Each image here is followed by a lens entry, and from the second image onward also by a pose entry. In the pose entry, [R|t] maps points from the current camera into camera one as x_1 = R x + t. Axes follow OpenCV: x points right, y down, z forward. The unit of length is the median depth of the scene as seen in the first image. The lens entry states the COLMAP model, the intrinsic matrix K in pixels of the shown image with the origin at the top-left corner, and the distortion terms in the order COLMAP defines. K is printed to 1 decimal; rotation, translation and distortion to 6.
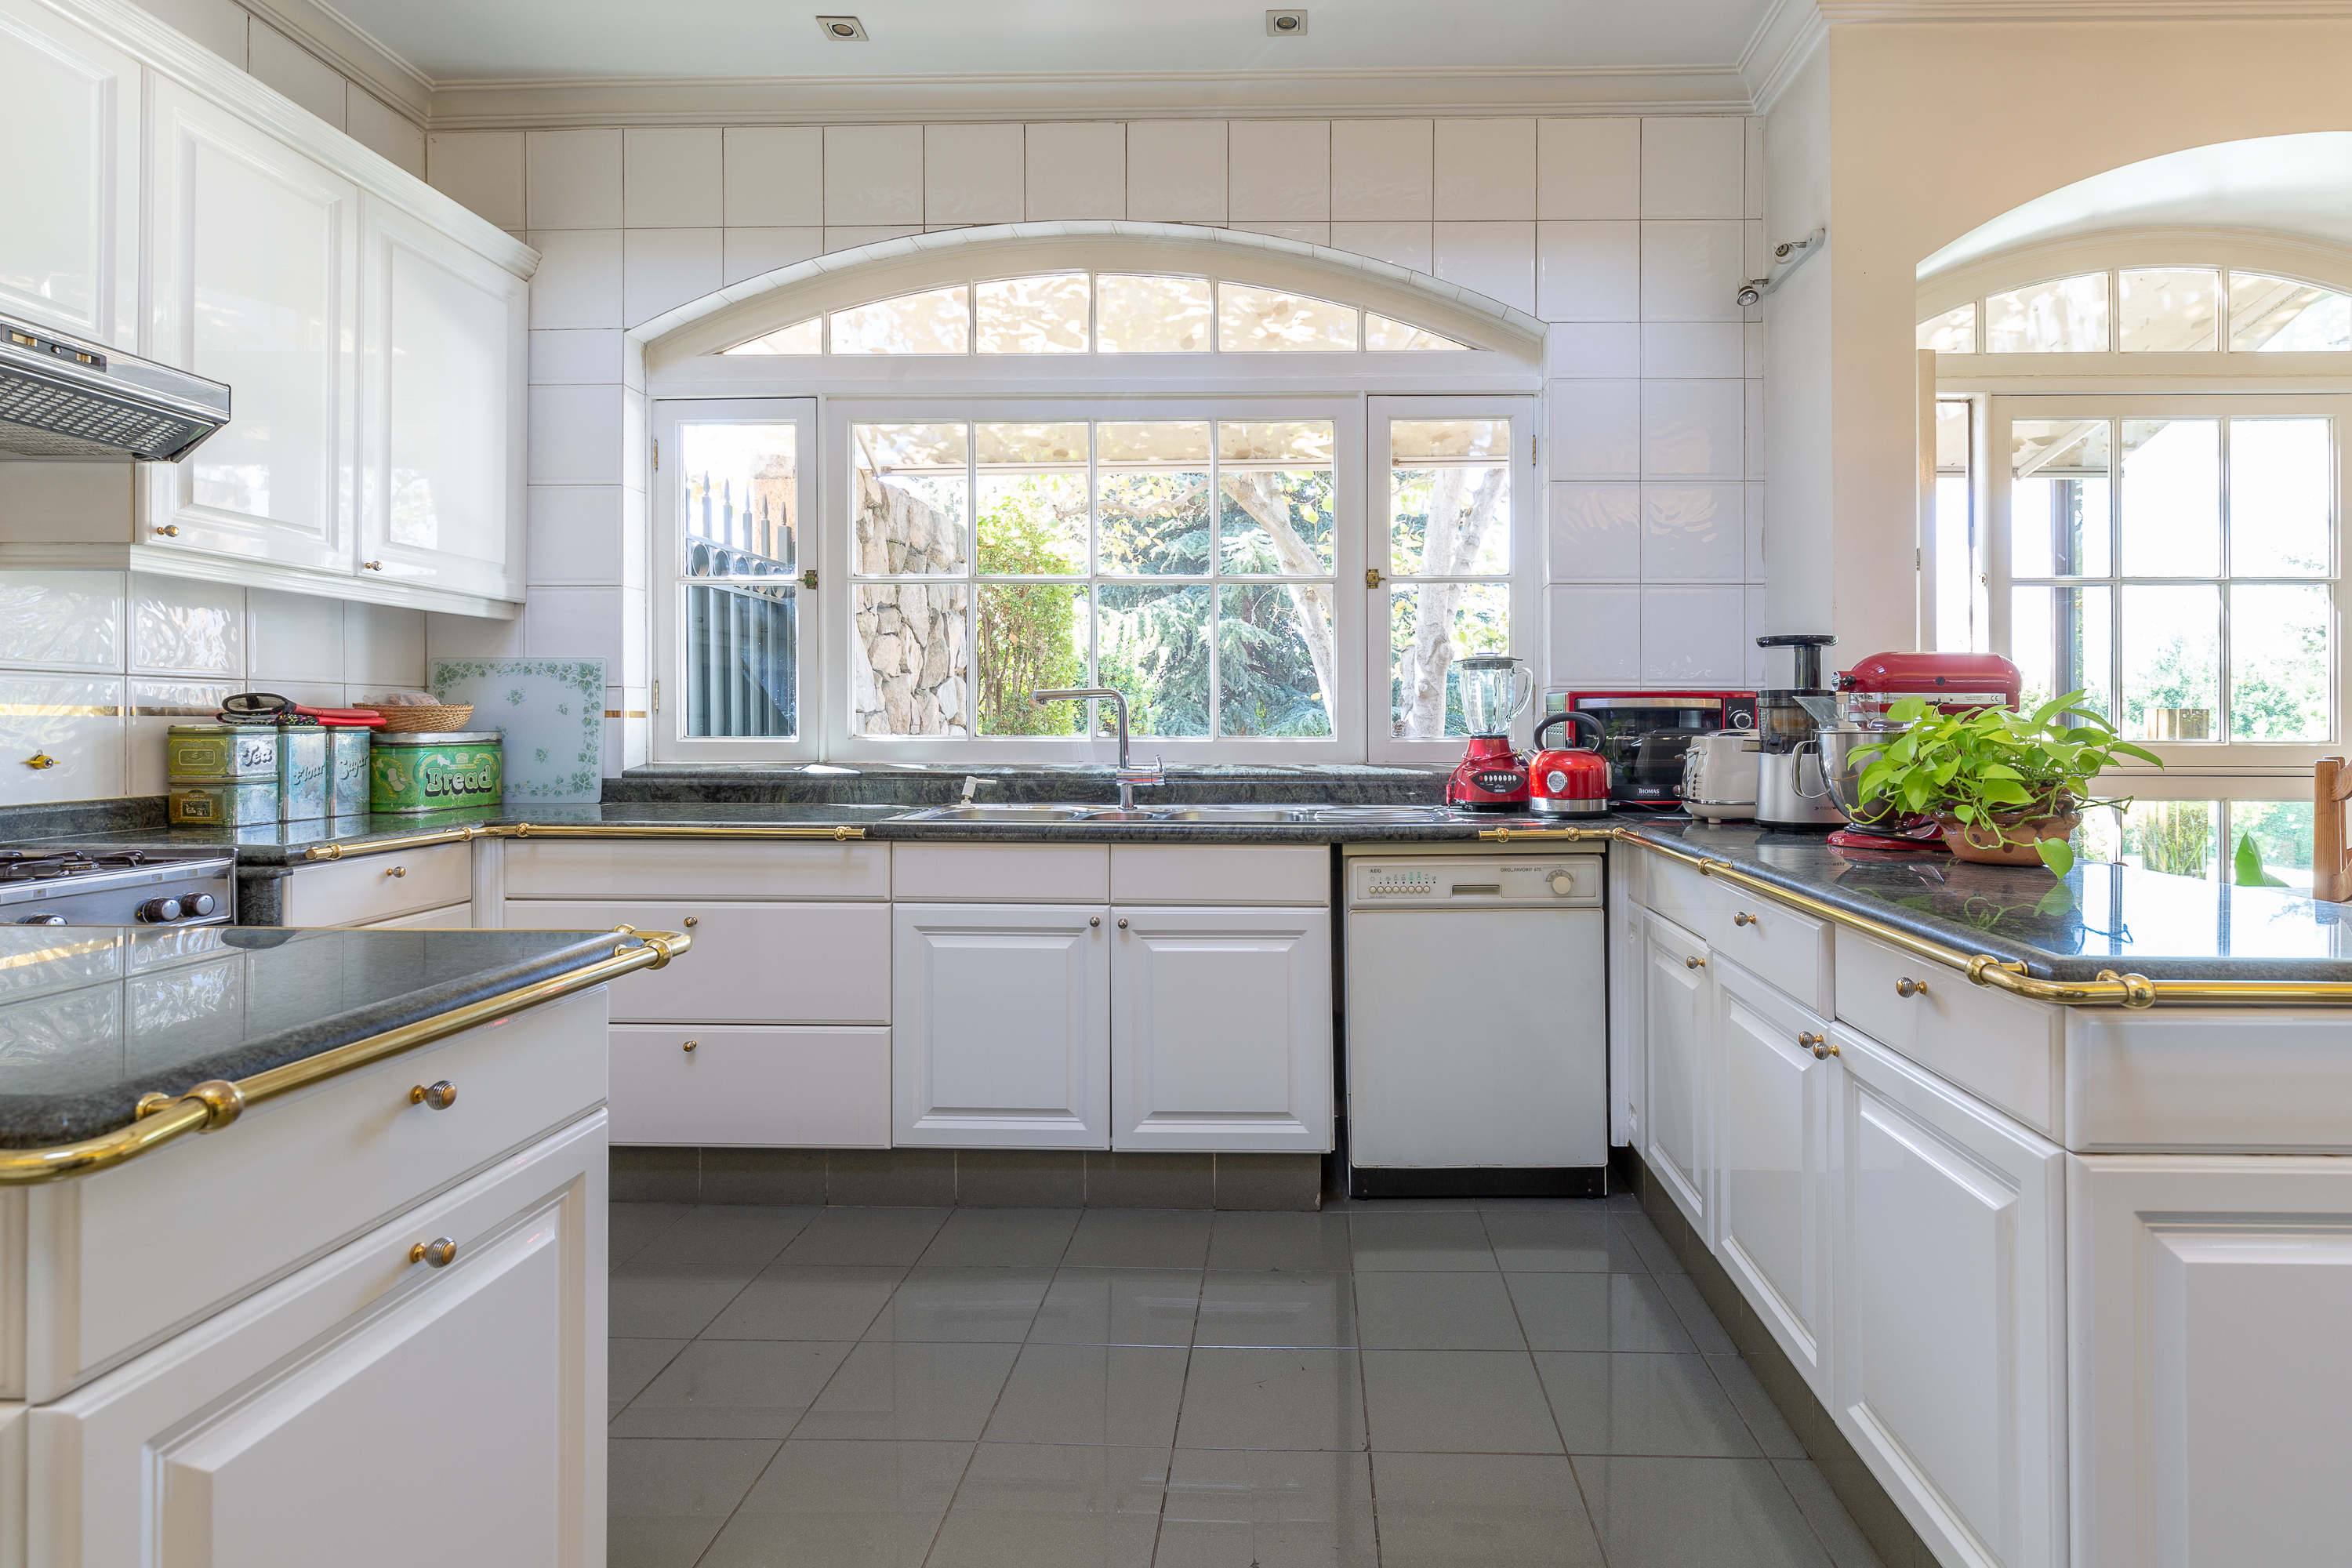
lens RADIAL K [[1223.5, 0, 1175.9], [0, 1223.5, 697.6], [0, 0, 1]] dist [-0.000772, 0.000780]
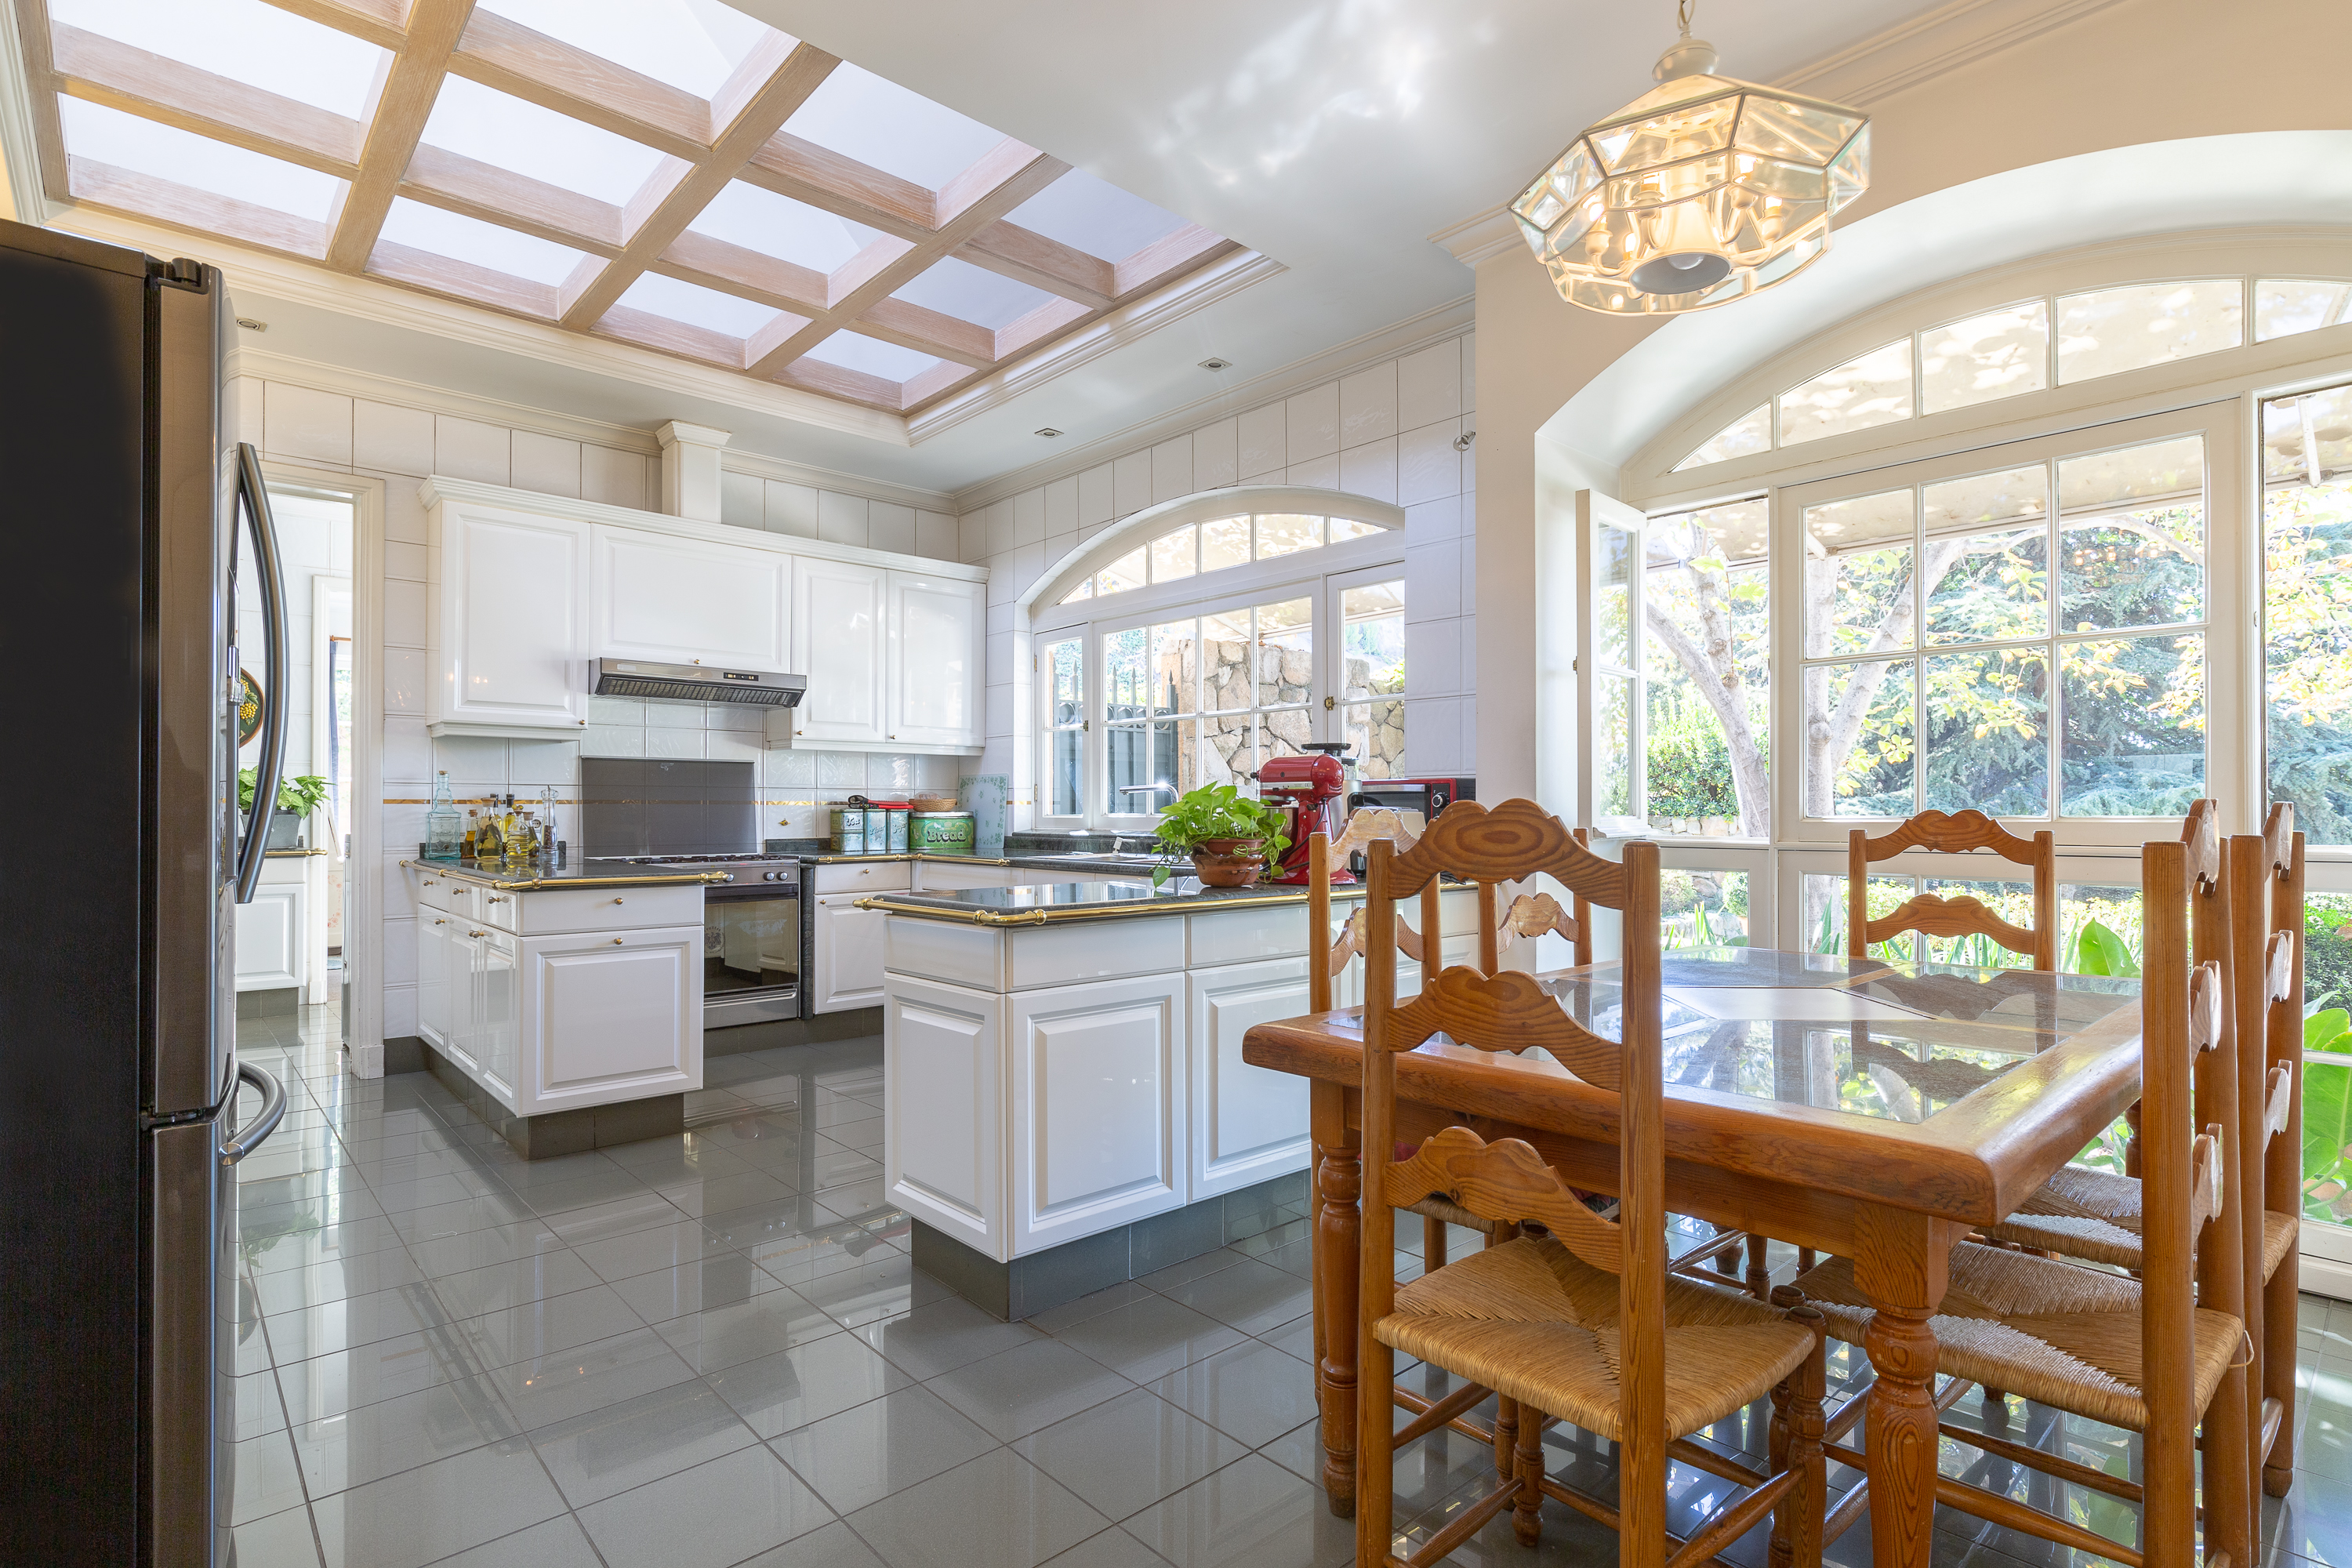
lens RADIAL K [[1178.5, 0, 1176.0], [0, 1178.5, 784.0], [0, 0, 1]] dist [-0.000459, -0.000558]
pose [[0.686697, -0.022695, -0.726590, 1.072316], [0.019341, 0.999729, -0.012948, 0.013340], [0.726687, -0.005162, 0.686950, -0.087624]]
